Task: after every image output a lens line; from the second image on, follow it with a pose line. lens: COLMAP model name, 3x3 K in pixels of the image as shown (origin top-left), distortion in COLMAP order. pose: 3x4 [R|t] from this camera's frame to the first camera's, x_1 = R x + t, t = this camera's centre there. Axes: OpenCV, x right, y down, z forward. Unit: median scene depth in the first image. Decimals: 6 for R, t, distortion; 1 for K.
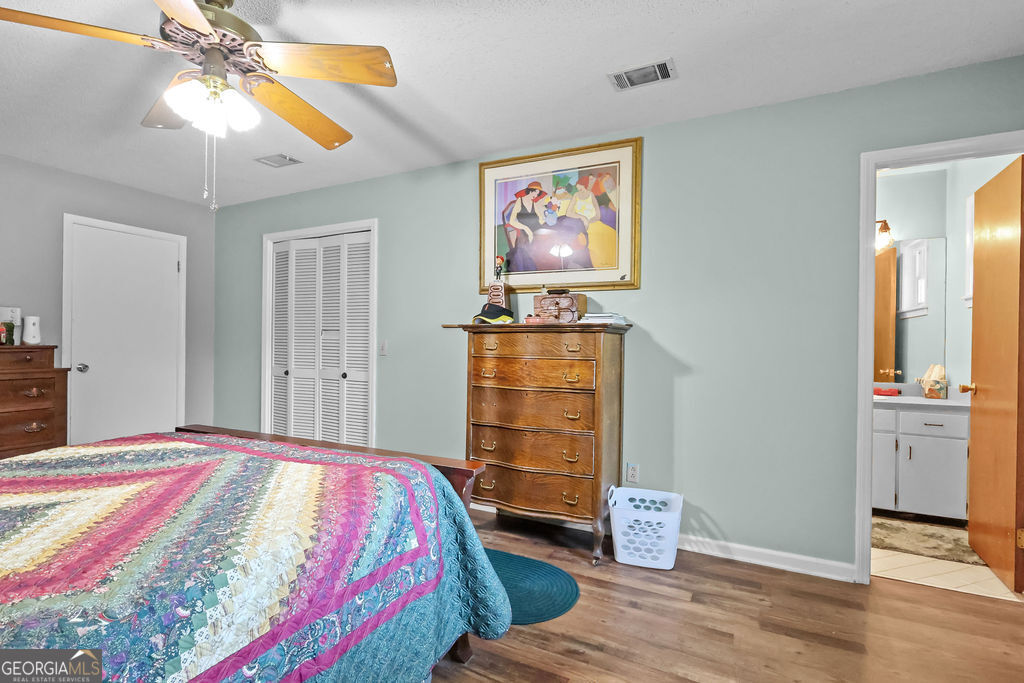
lens RADIAL K [[469.8, 0, 512.2], [0, 469.8, 342.3], [0, 0, 1]] dist [0.000592, 0.000155]
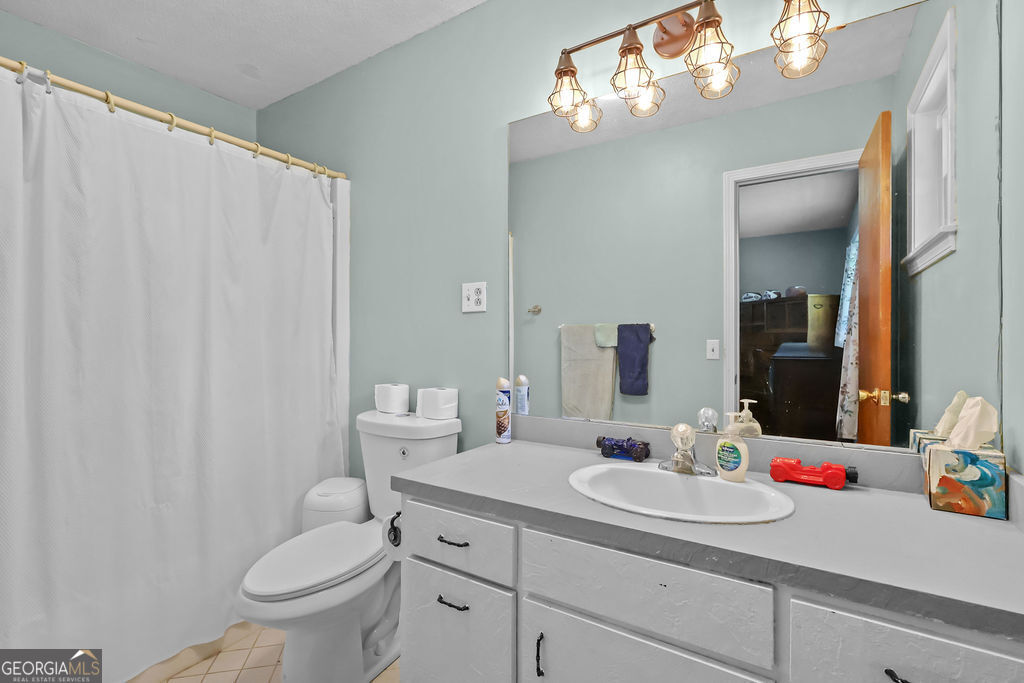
lens RADIAL K [[469.8, 0, 512.2], [0, 469.8, 341.4], [0, 0, 1]] dist [0.000592, 0.000155]
pose [[0.994997, -0.012010, -0.099177, 0.645556], [0.012082, 0.999927, 0.000126, 0.009340], [0.099168, -0.001324, 0.995070, 0.676094]]
